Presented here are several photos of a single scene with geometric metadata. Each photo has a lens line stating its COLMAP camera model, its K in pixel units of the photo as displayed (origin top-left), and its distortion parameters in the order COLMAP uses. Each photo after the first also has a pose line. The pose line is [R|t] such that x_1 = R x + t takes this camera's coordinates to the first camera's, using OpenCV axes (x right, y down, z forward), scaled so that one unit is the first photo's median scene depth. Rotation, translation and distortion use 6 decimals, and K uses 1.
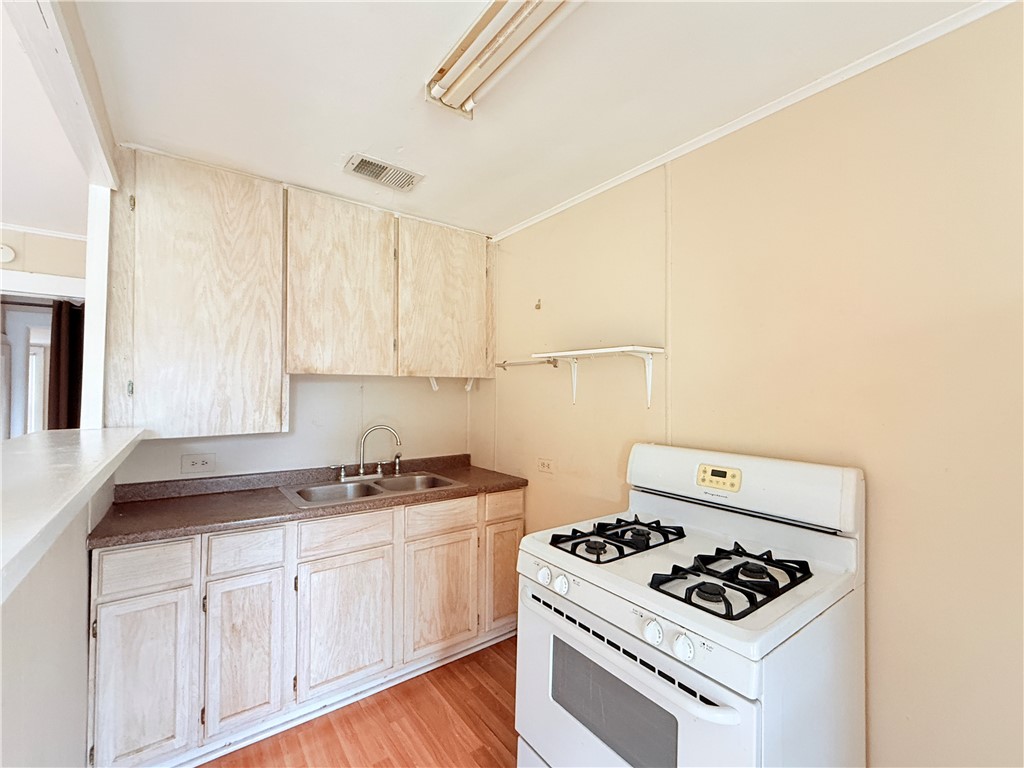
lens RADIAL K [[437.4, 0, 512.0], [0, 437.4, 384.0], [0, 0, 1]] dist [-0.000484, -0.000236]
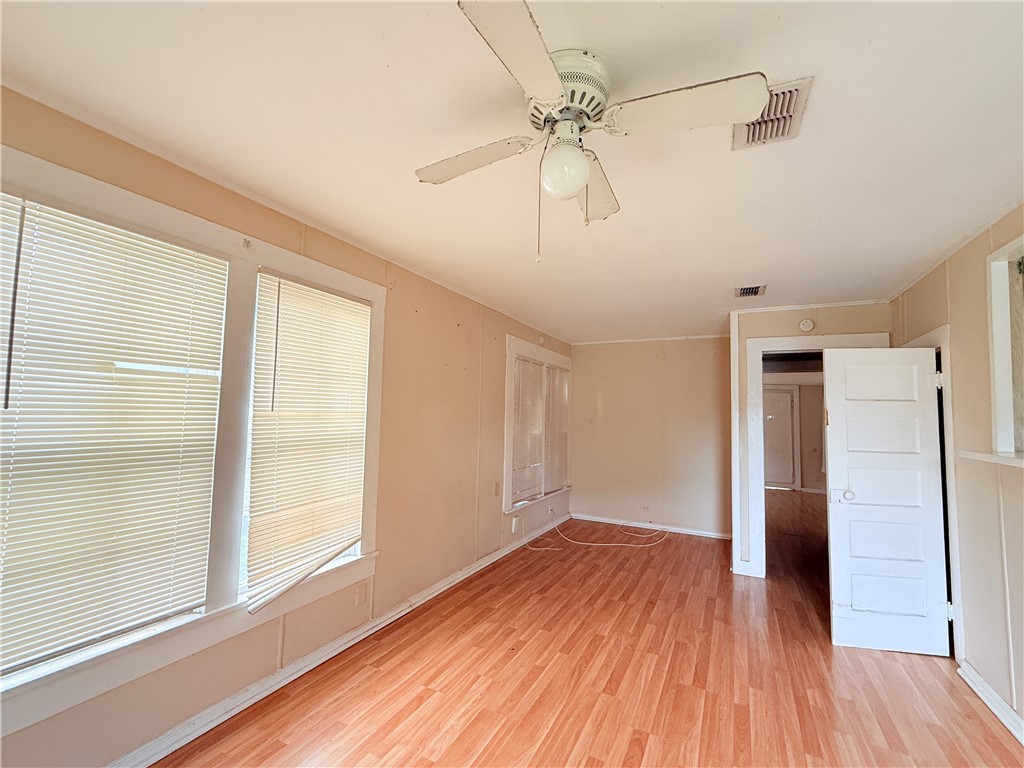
lens RADIAL K [[436.9, 0, 512.0], [0, 436.9, 384.0], [0, 0, 1]] dist [-0.001312, -0.000412]
pose [[0.437009, -0.050442, -0.898041, -0.357751], [-0.007092, 0.998202, -0.059519, -0.006141], [0.899429, 0.032379, 0.435866, -0.686476]]
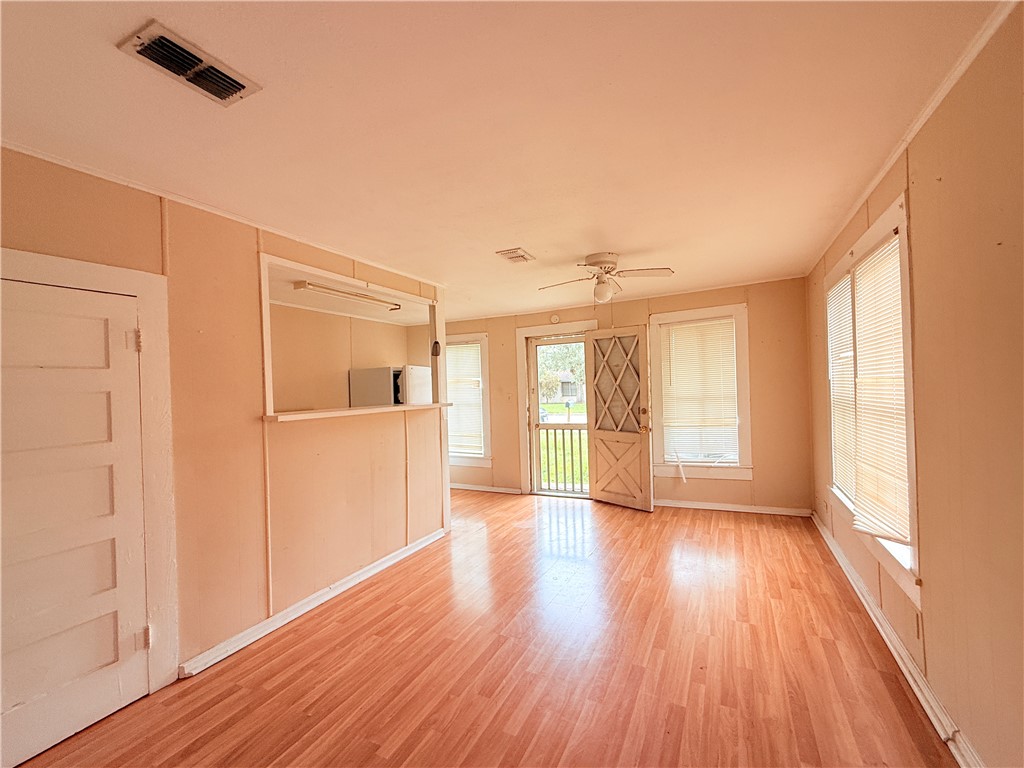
lens RADIAL K [[437.4, 0, 512.0], [0, 437.4, 384.0], [0, 0, 1]] dist [-0.000484, -0.000236]
pose [[-0.448640, 0.017577, 0.893540, -2.267640], [0.015500, 0.999809, -0.011884, 0.018315], [-0.893578, 0.008518, -0.448827, 0.753019]]
